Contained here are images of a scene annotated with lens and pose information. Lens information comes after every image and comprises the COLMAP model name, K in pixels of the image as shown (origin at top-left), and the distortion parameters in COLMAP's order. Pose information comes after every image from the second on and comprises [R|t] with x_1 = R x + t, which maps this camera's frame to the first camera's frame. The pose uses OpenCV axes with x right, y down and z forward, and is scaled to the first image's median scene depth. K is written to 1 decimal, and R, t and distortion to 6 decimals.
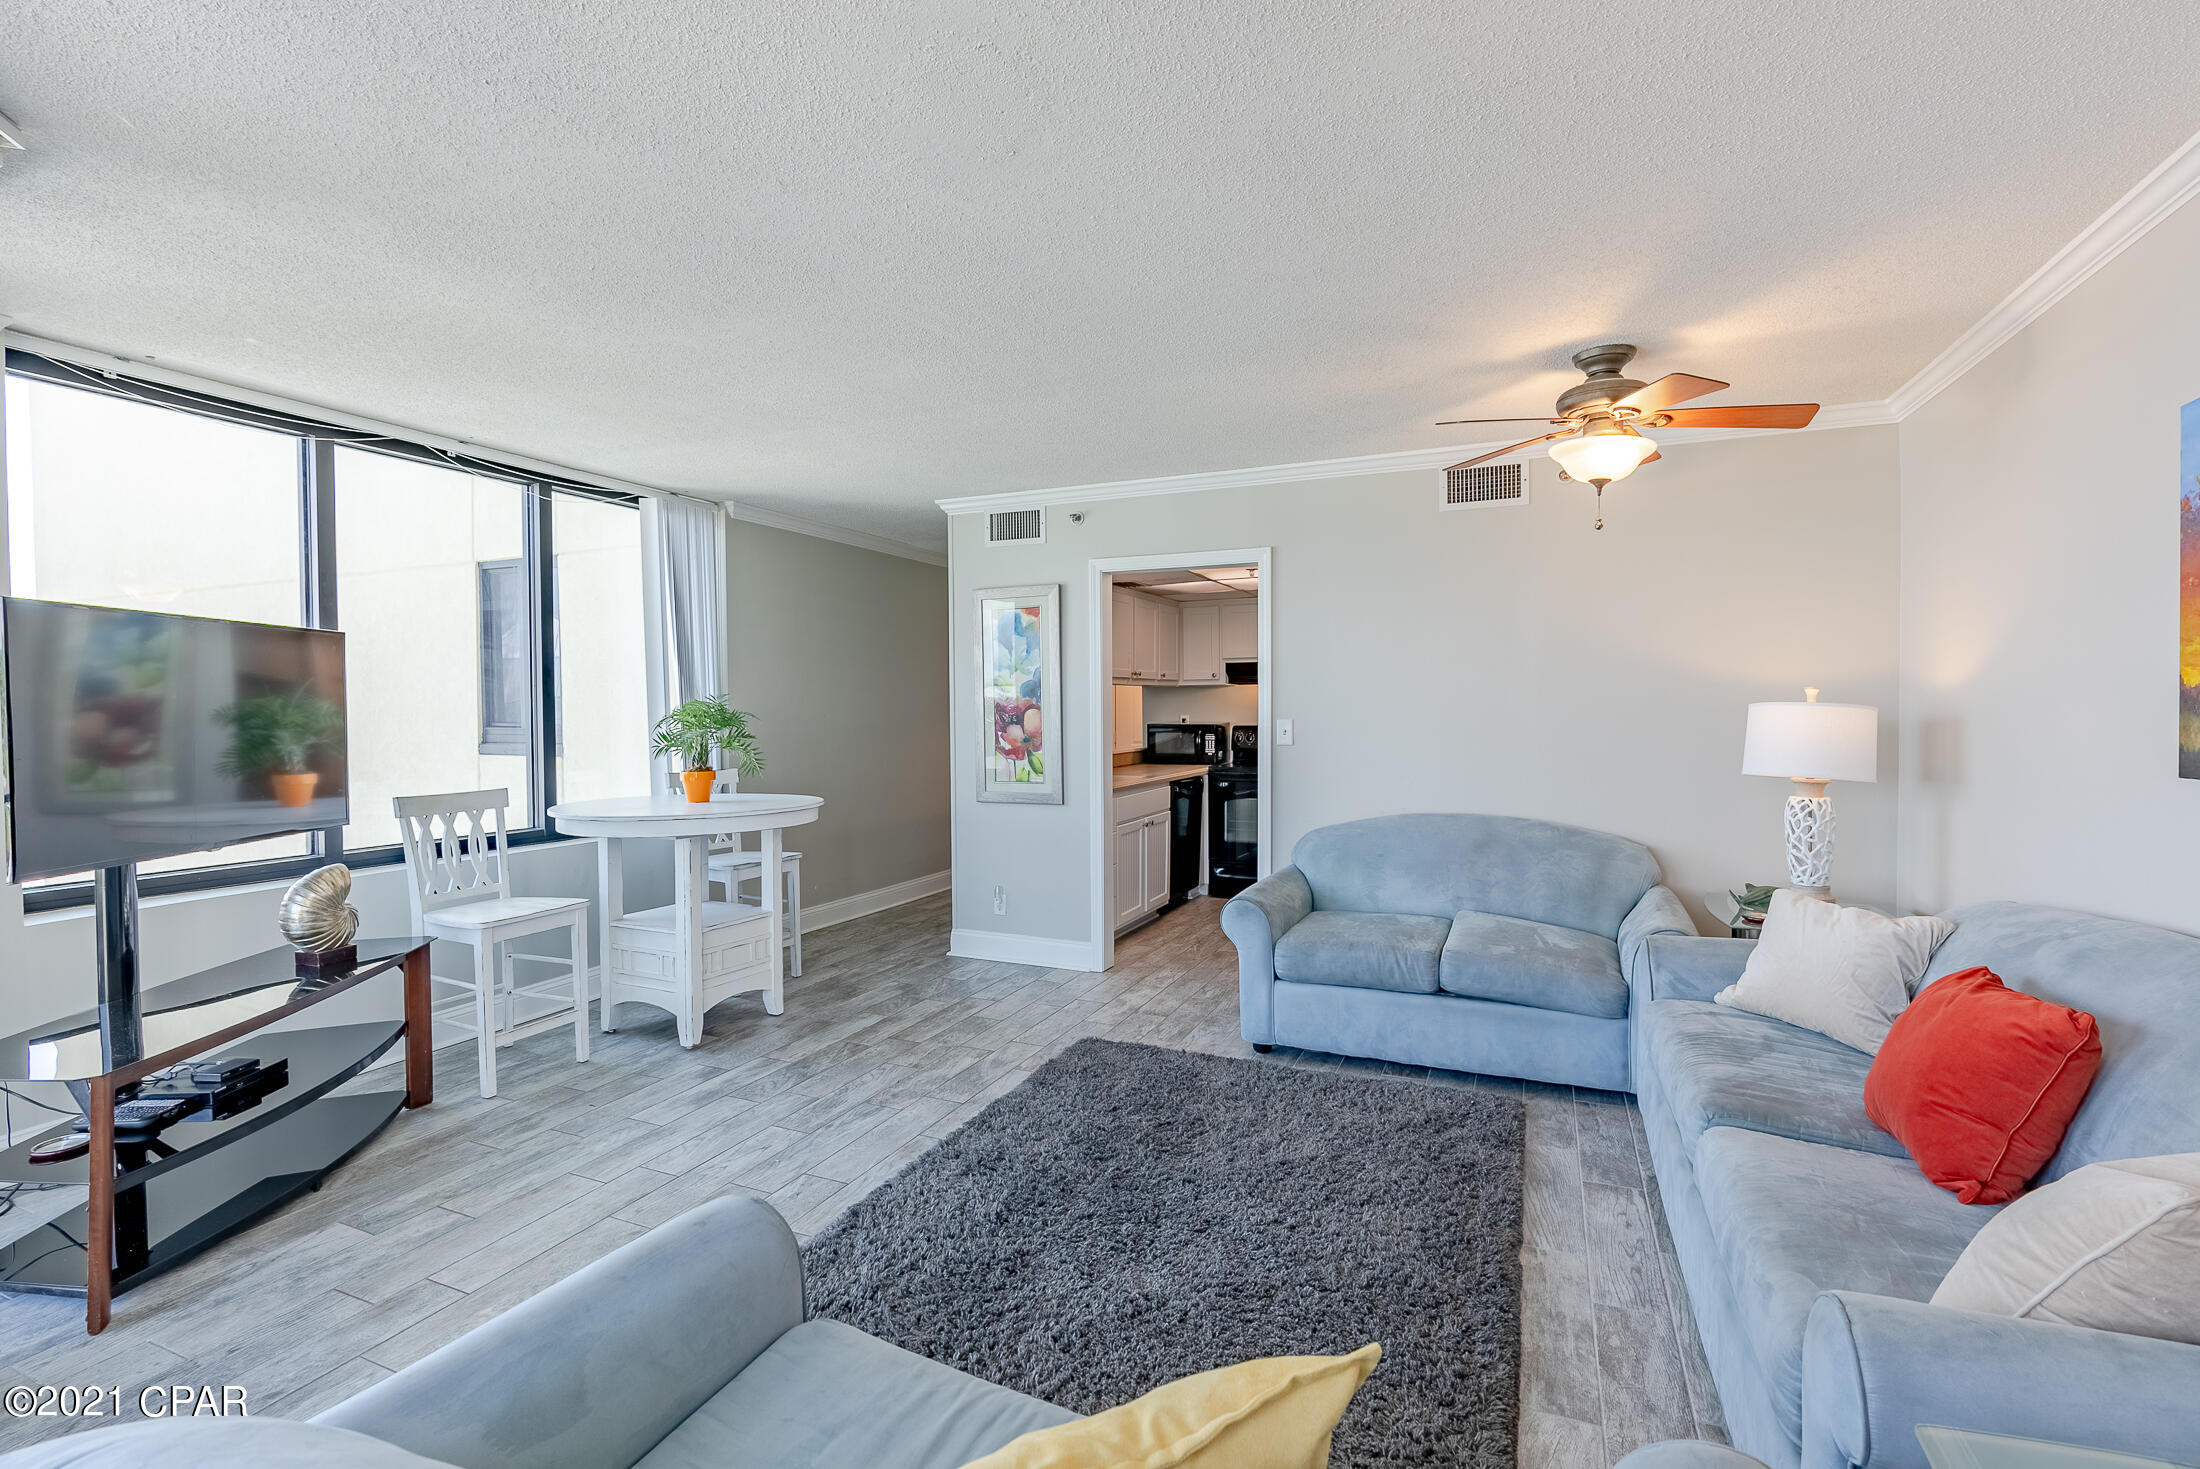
lens RADIAL K [[978.6, 0, 1095.2], [0, 978.6, 726.3], [0, 0, 1]] dist [-0.001350, -0.000268]
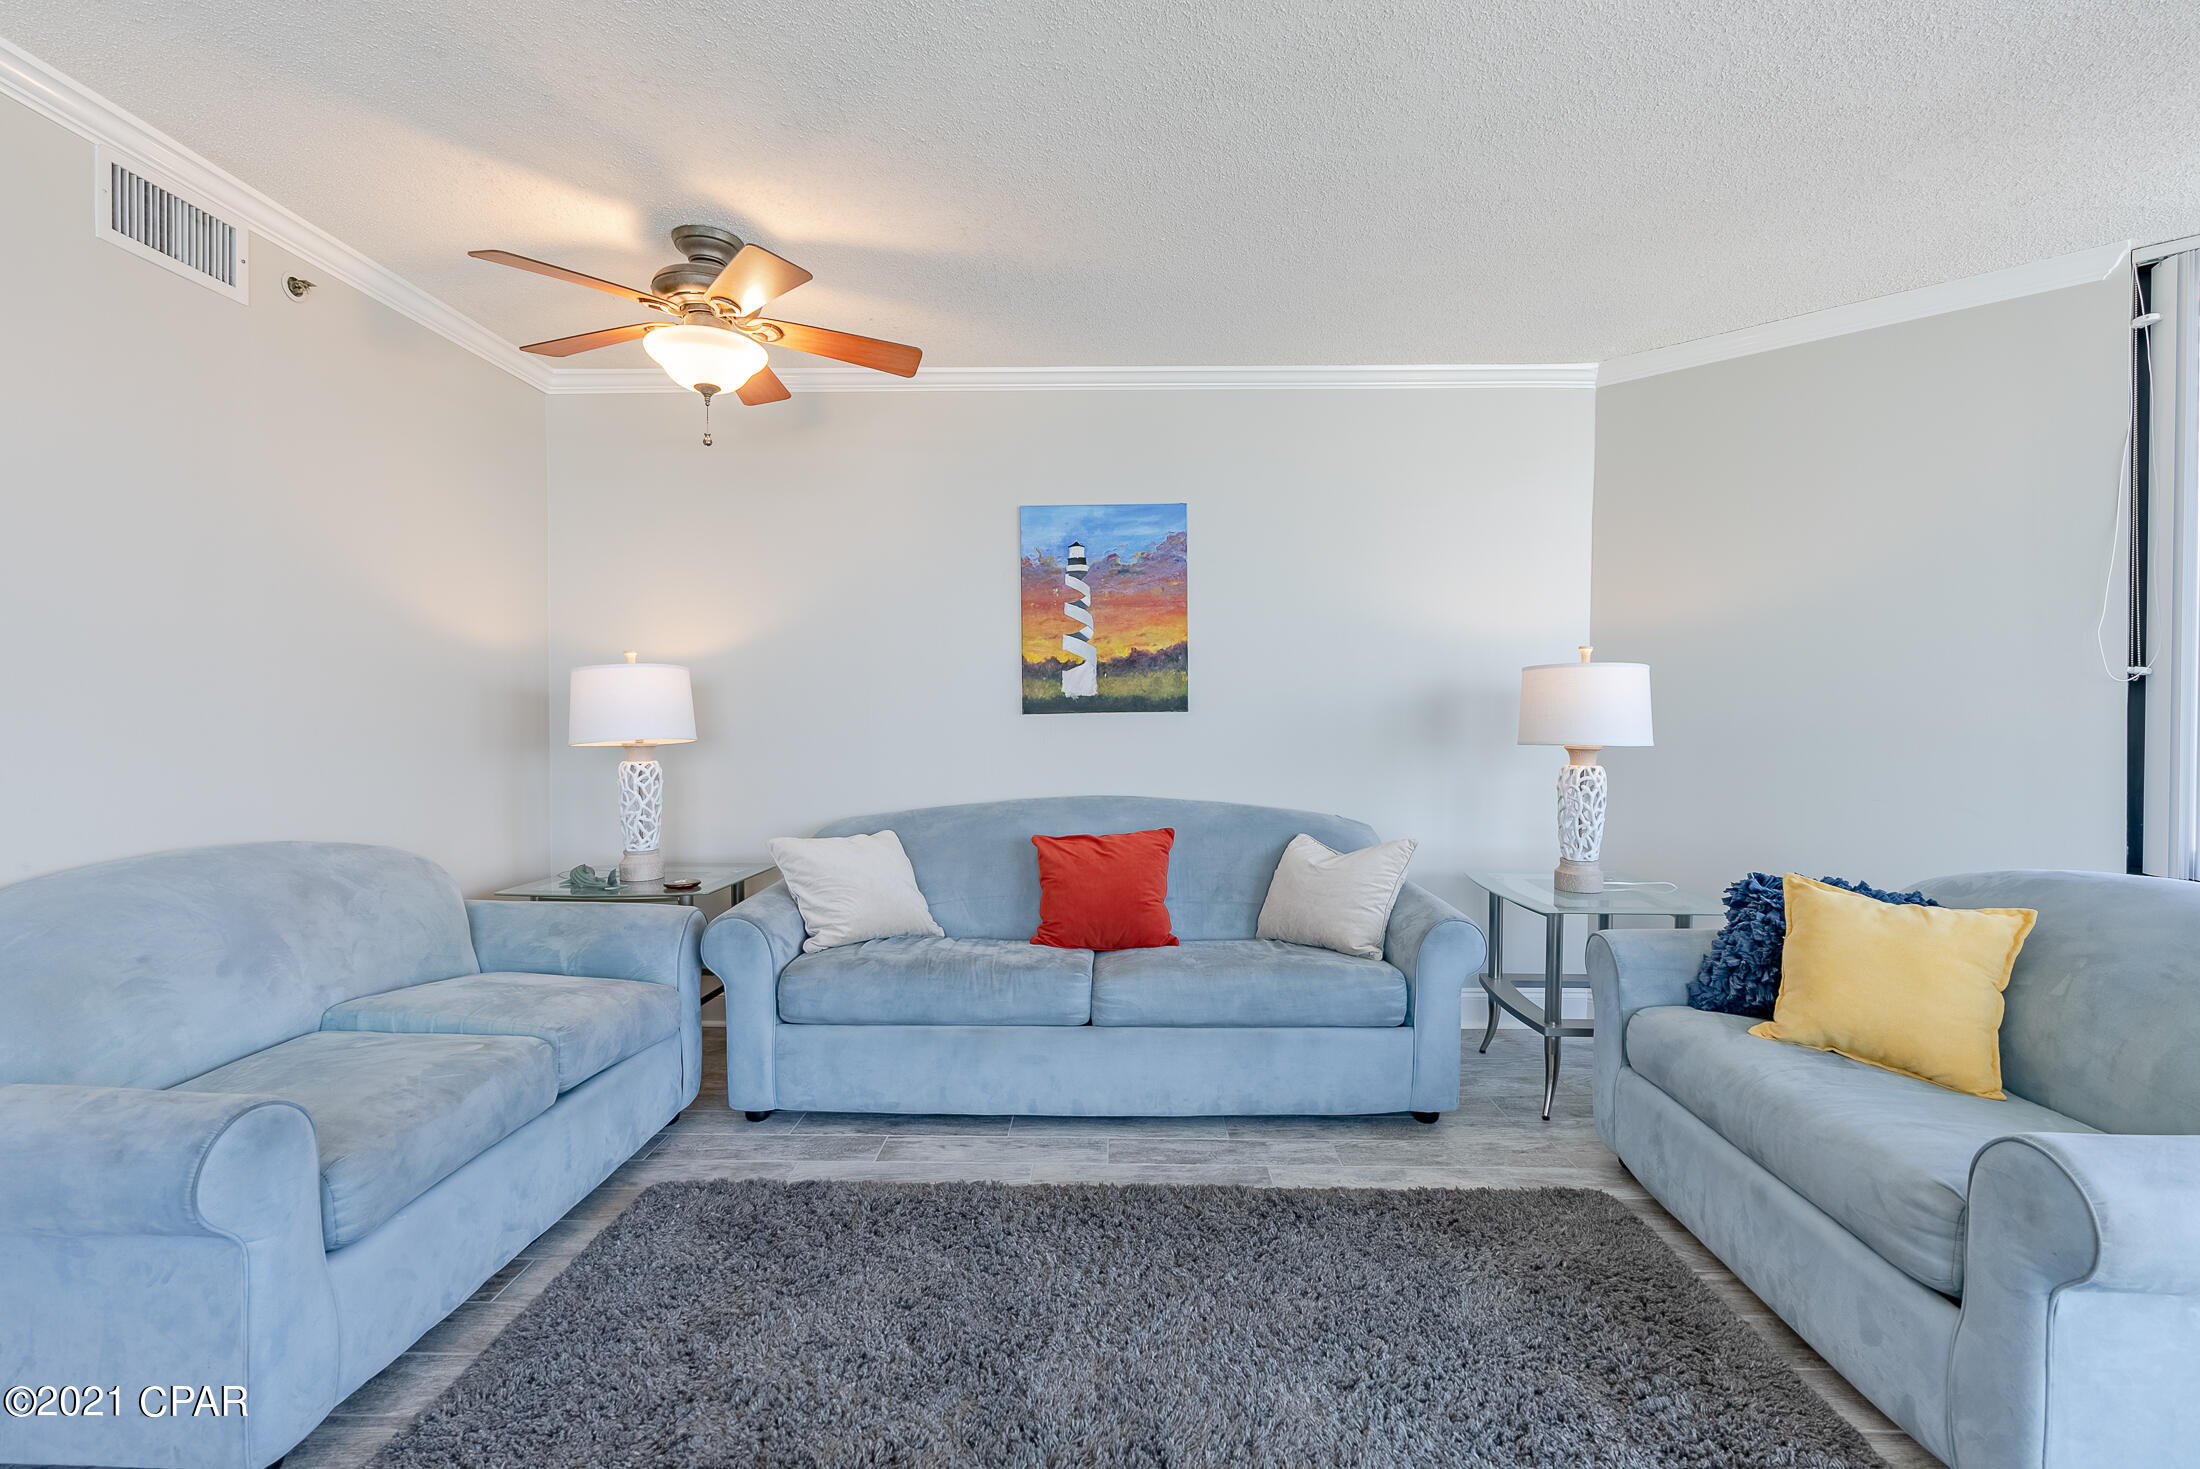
lens RADIAL K [[978.6, 0, 1095.2], [0, 978.6, 726.3], [0, 0, 1]] dist [-0.001350, -0.000268]
pose [[-0.367641, -0.006275, 0.929946, -0.380278], [0.017294, 0.999758, 0.013583, 0.033376], [-0.929807, 0.021076, -0.367444, 0.973937]]
